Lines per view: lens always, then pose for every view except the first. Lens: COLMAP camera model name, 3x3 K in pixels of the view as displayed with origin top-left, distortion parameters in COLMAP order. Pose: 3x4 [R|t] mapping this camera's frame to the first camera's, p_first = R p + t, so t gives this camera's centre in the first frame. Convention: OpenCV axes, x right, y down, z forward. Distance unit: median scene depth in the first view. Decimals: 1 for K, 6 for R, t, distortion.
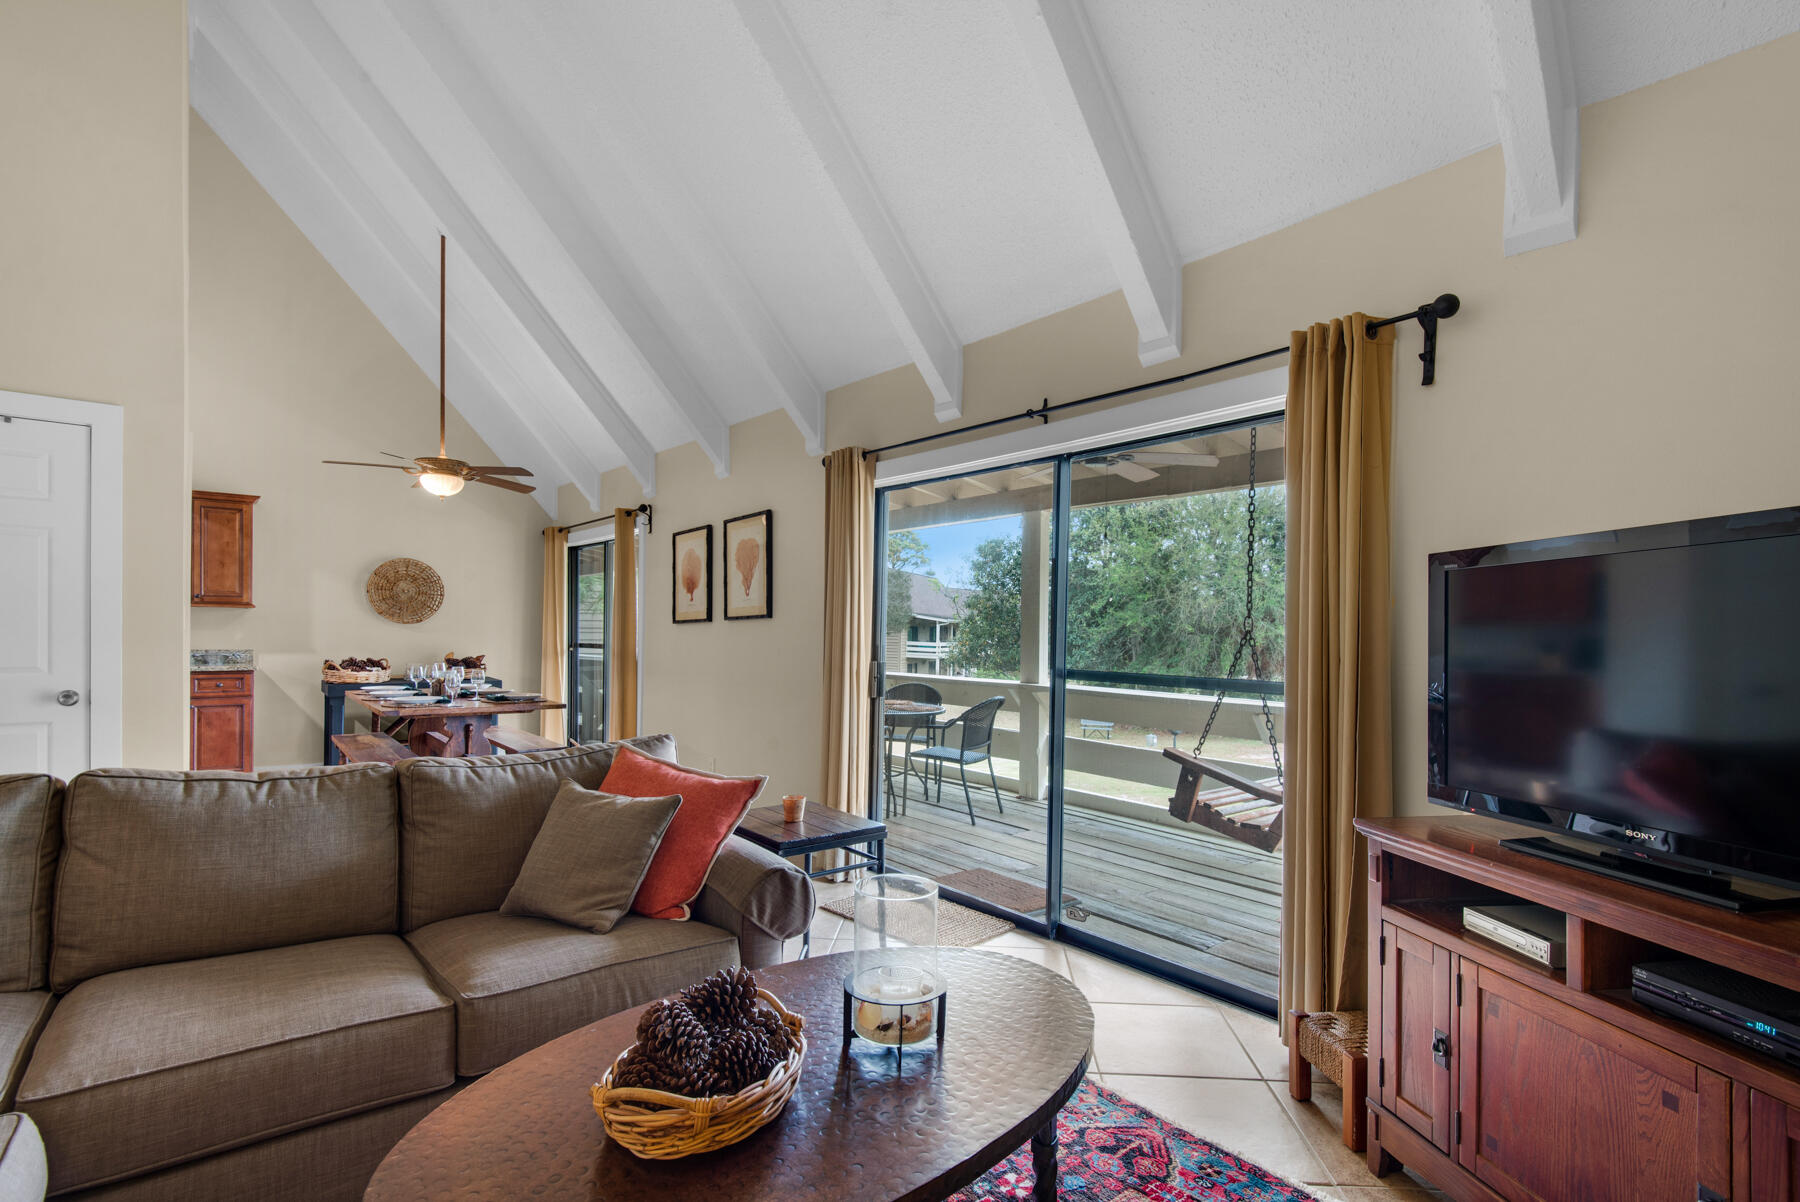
lens RADIAL K [[826.1, 0, 894.0], [0, 826.1, 633.0], [0, 0, 1]] dist [0.020649, -0.010883]
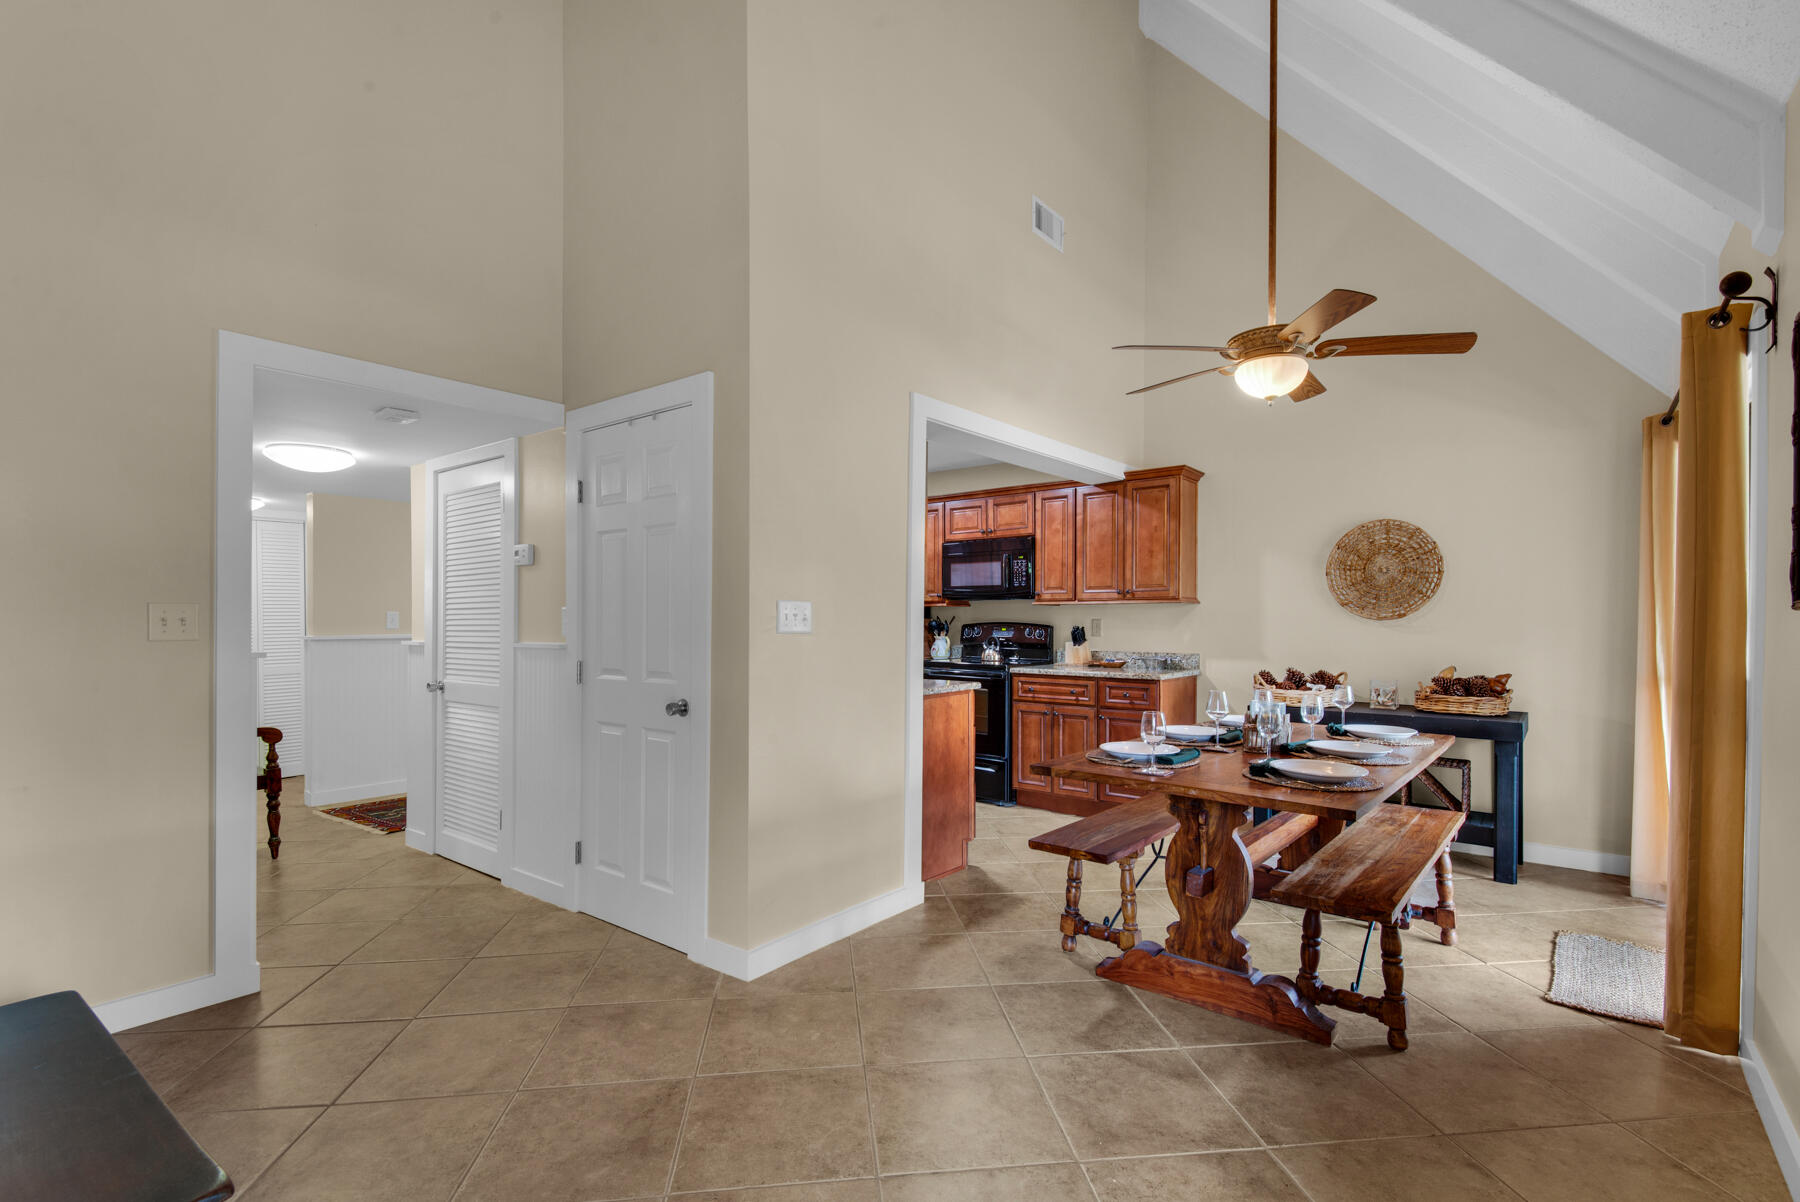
lens RADIAL K [[826.1, 0, 897.5], [0, 826.1, 622.6], [0, 0, 1]] dist [0.020649, -0.010883]
pose [[0.189578, -0.007783, -0.981835, -0.023639], [-0.001336, 0.999966, -0.008185, -0.003860], [0.981865, 0.002863, 0.189561, 0.577849]]
